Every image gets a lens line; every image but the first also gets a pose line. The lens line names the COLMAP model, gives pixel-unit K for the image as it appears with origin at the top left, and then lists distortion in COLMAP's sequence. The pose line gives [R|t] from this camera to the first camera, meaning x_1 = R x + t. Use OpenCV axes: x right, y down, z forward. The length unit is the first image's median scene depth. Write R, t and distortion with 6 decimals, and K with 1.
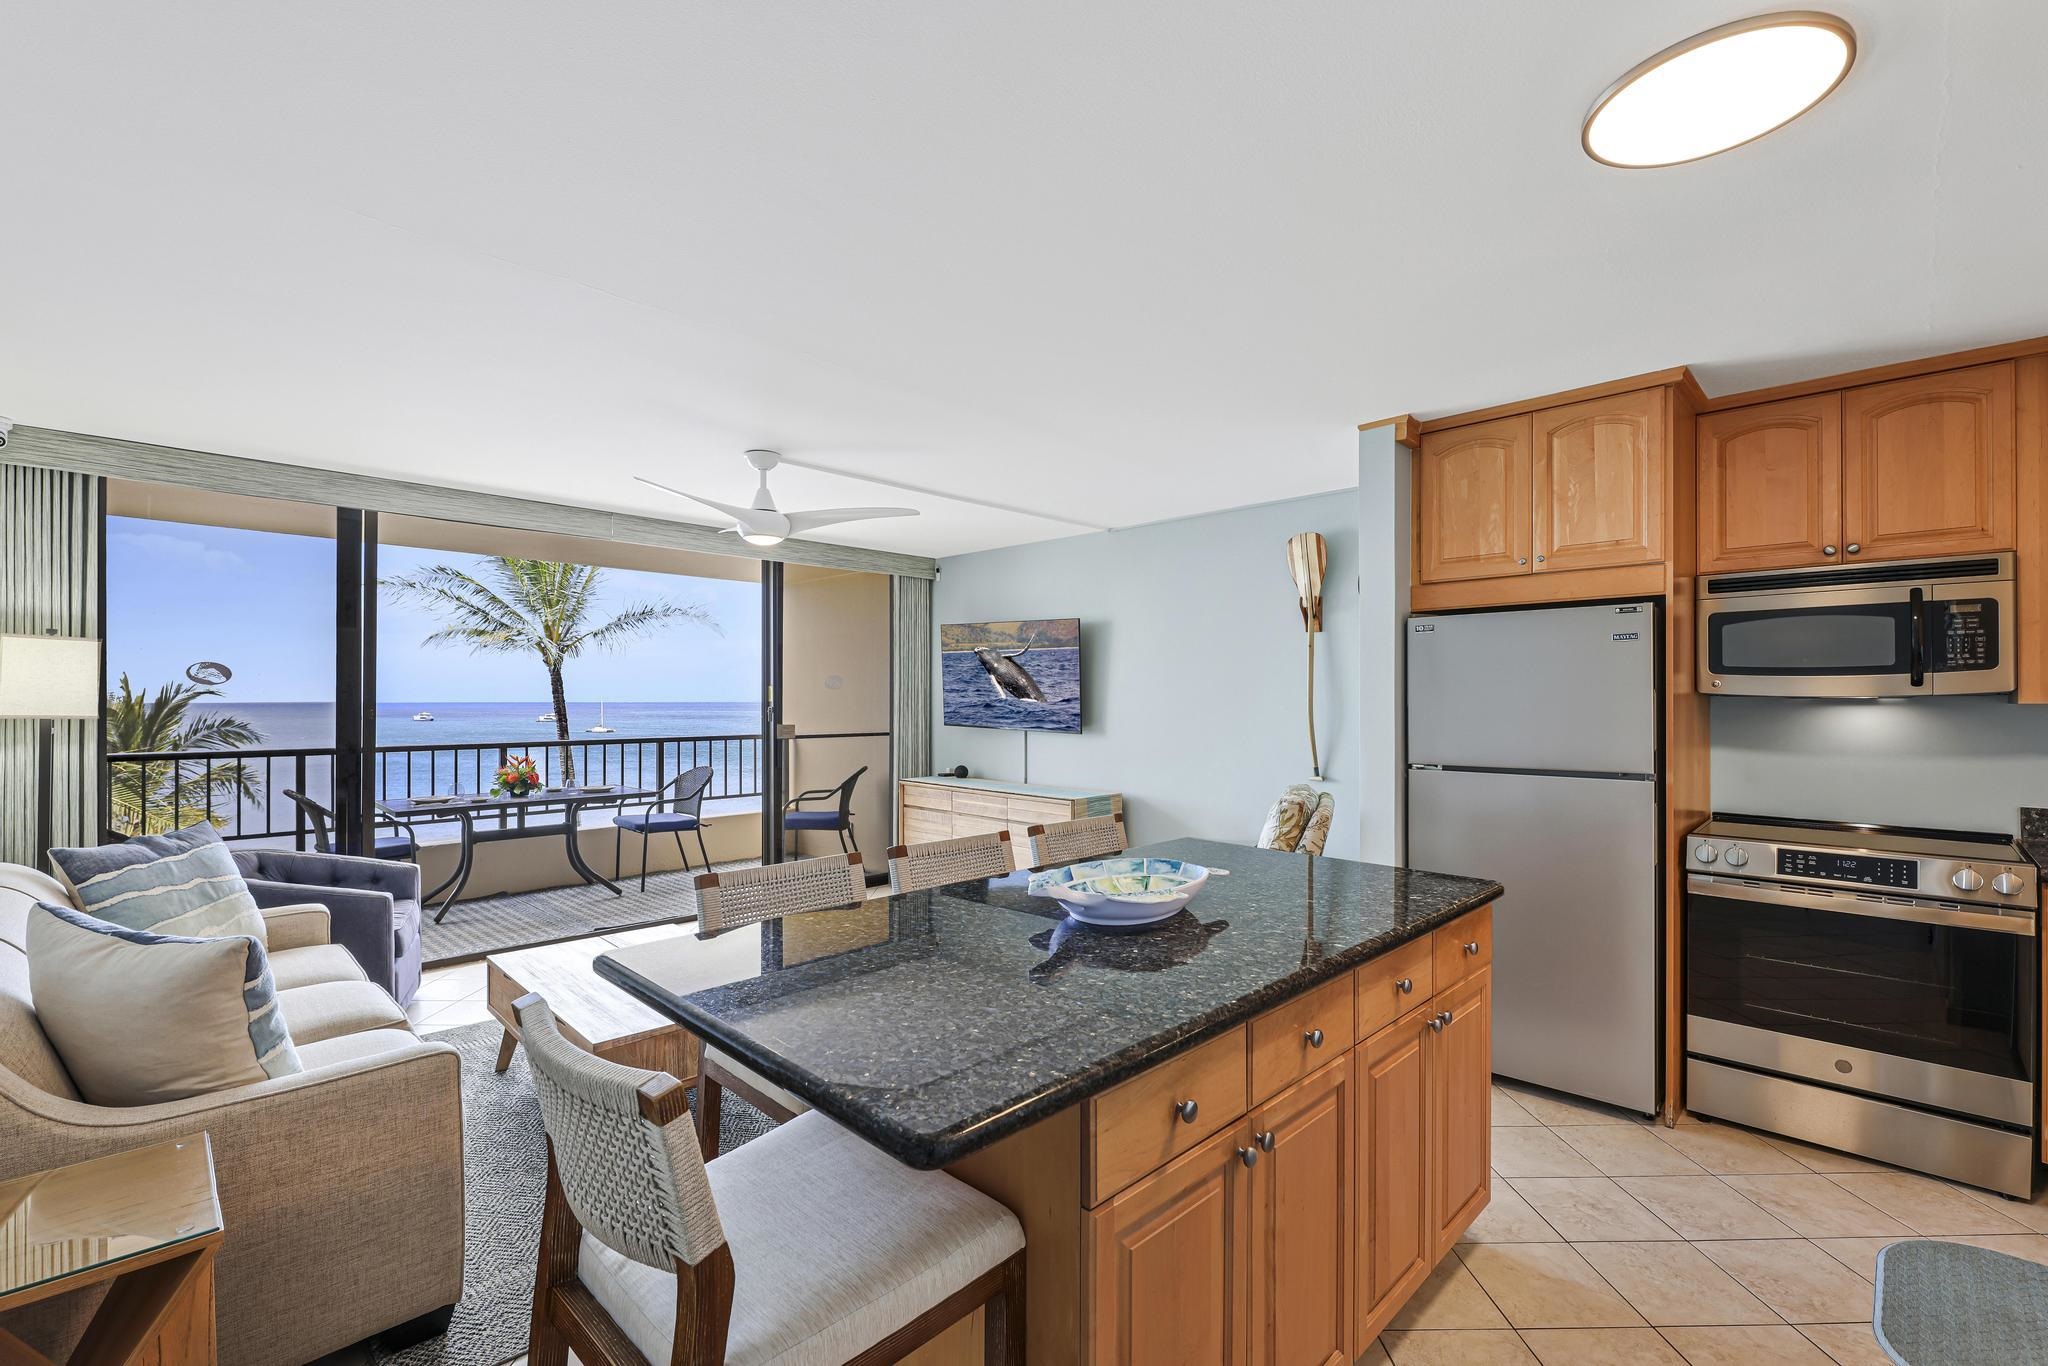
lens RADIAL K [[888.3, 0, 1024.5], [0, 888.3, 697.3], [0, 0, 1]] dist [-0.000883, -0.000325]
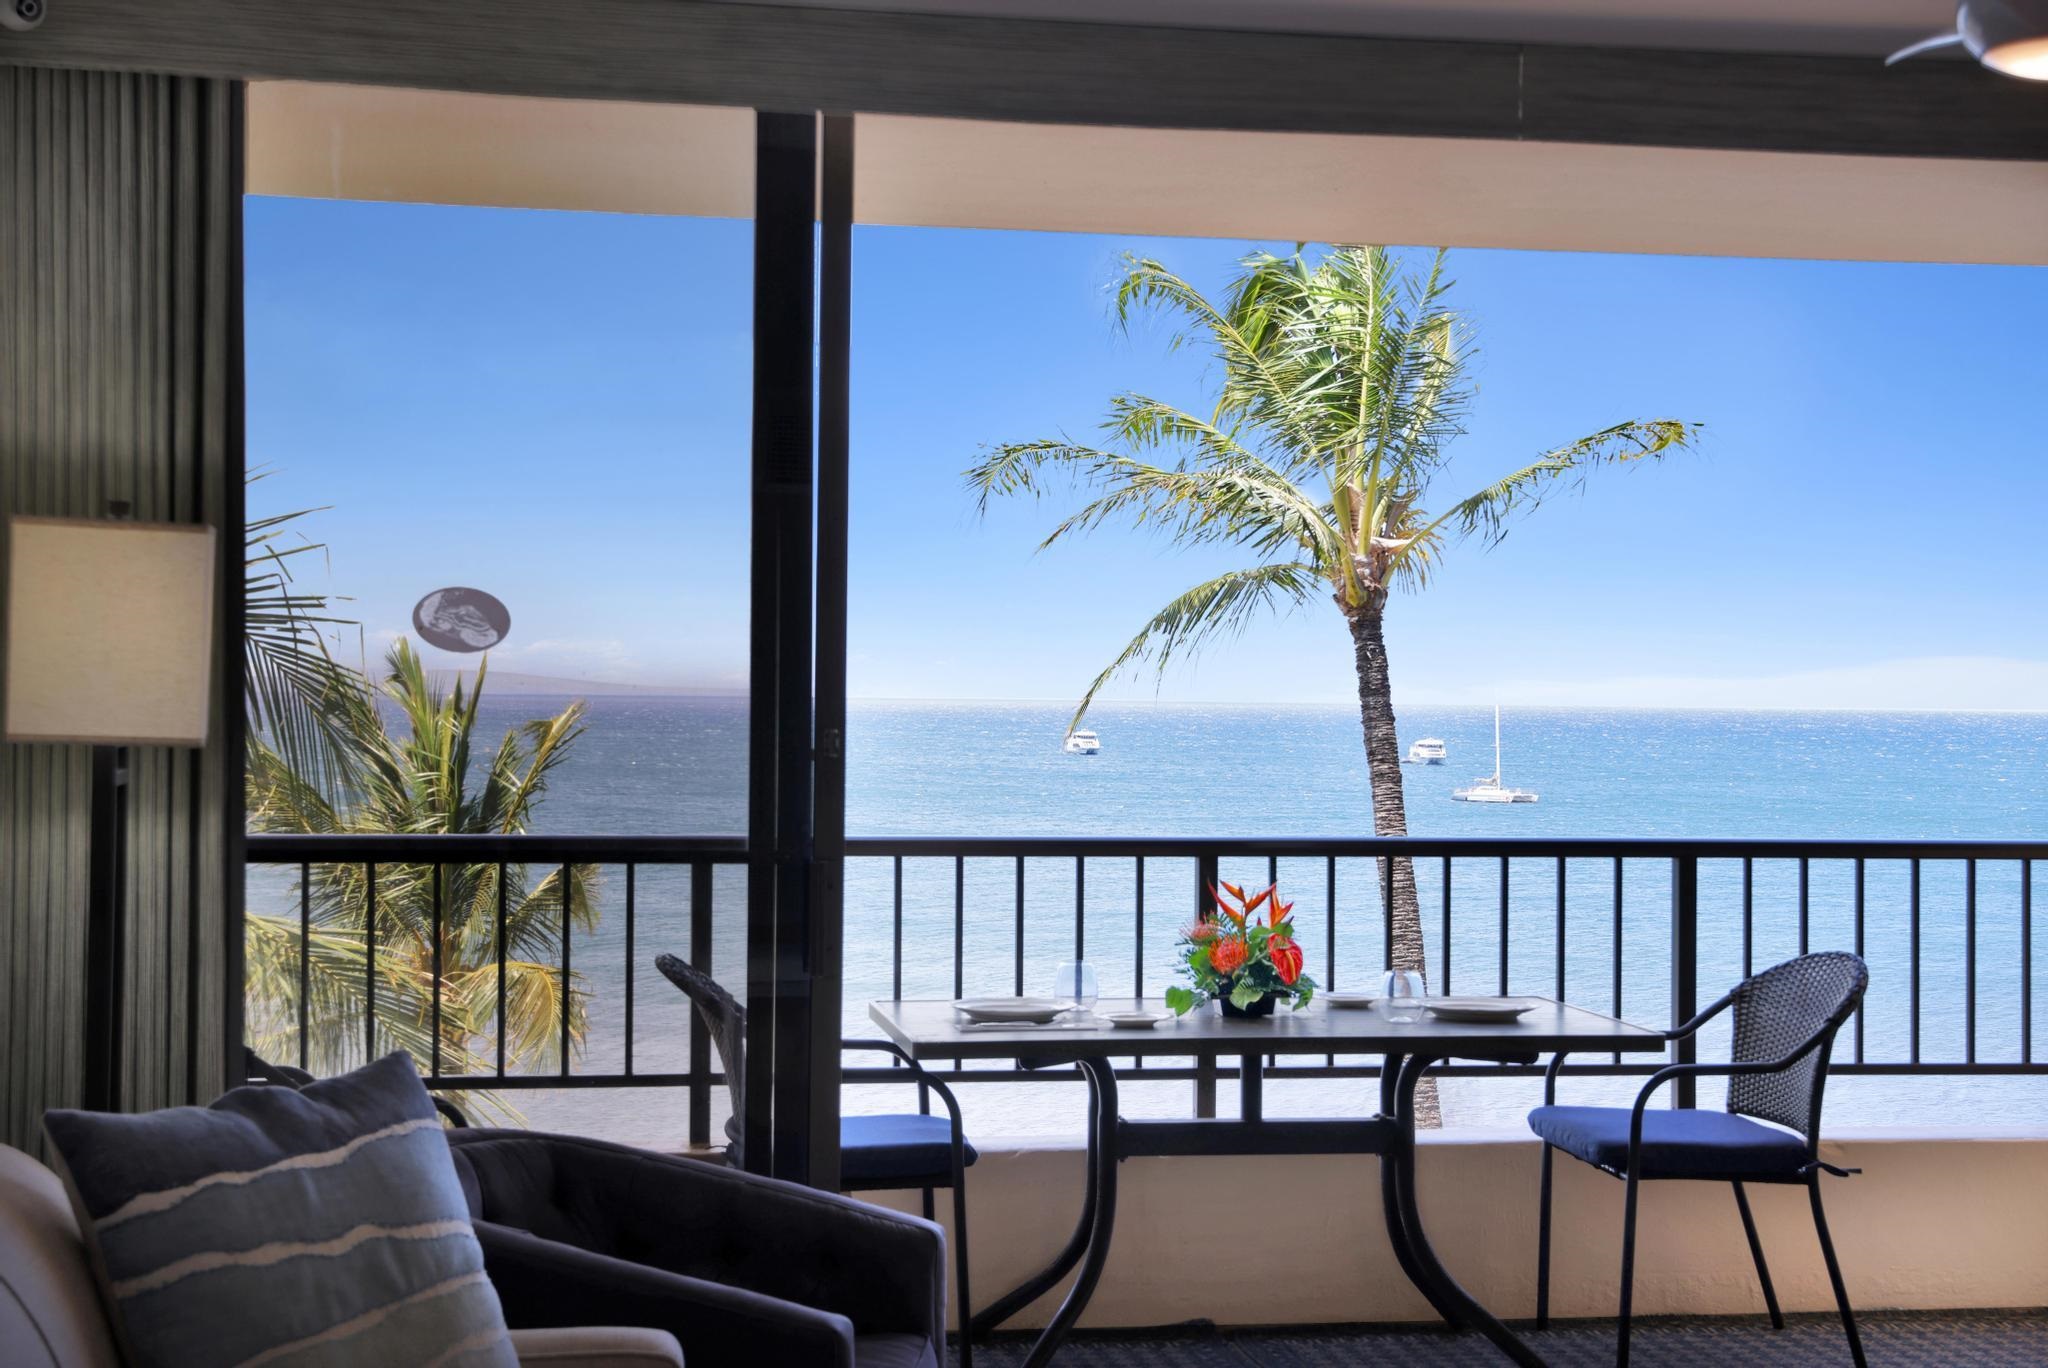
lens RADIAL K [[3067.2, 0, 1079.2], [0, 3067.2, 681.8], [0, 0, 1]] dist [0.125591, 0.003271]
pose [[0.827969, 0.009722, -0.560689, -0.019547], [-0.012507, 0.999921, -0.001131, -0.003369], [0.560634, 0.007949, 0.828026, 0.083338]]
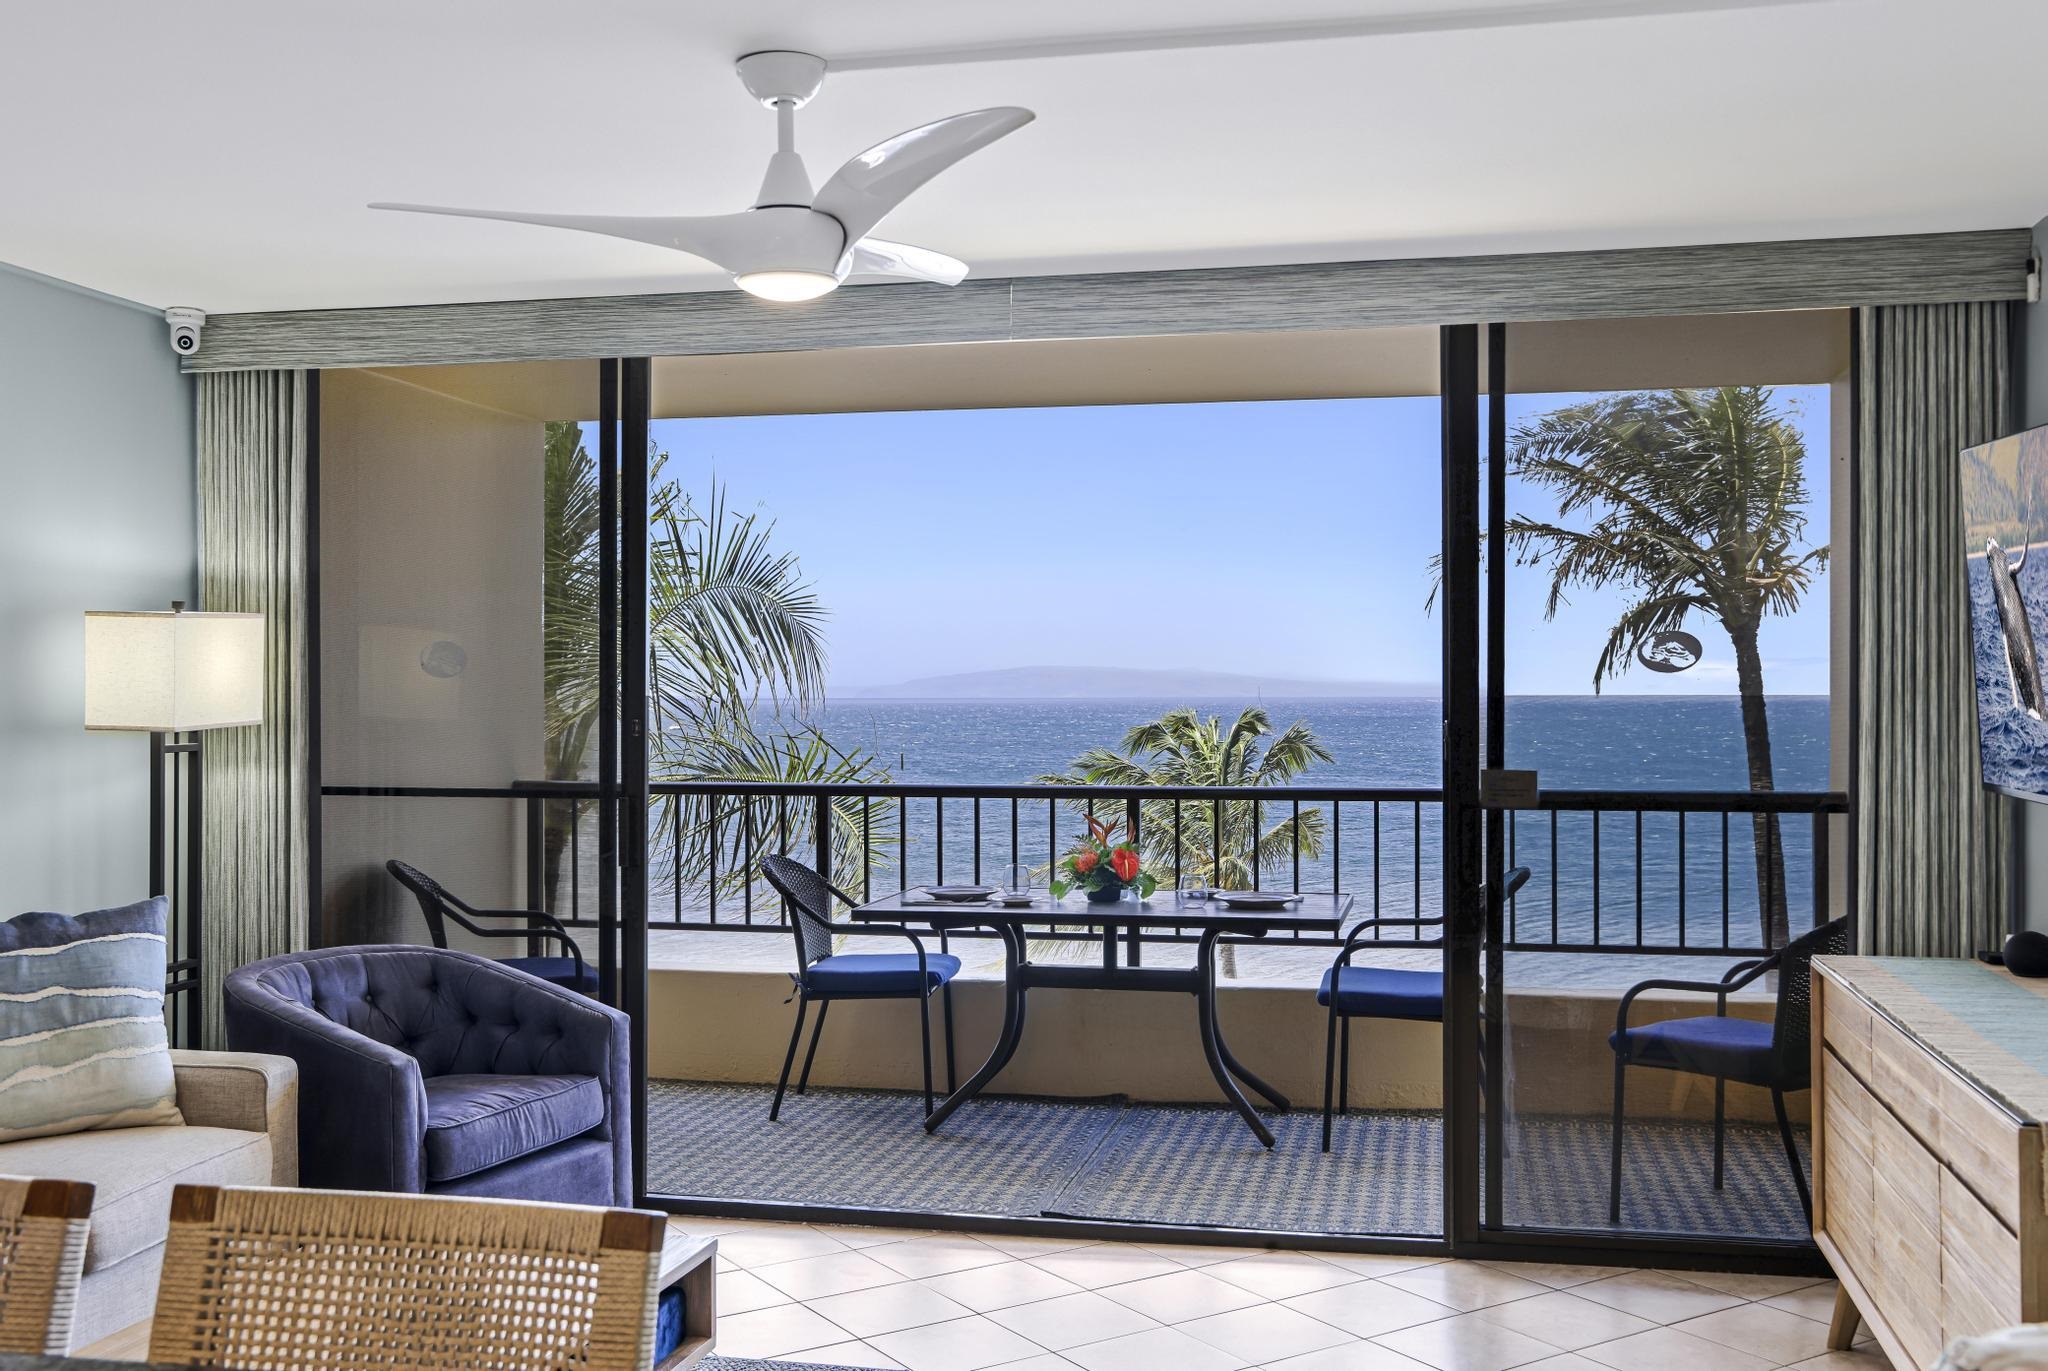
lens RADIAL K [[1922.3, 0, 1028.7], [0, 1922.3, 695.1], [0, 0, 1]] dist [-0.003267, 0.018809]
pose [[0.540882, -0.001254, -0.841097, 0.298418], [0.003490, 0.999994, 0.000753, -0.001212], [0.841091, -0.003343, 0.540883, 0.422266]]
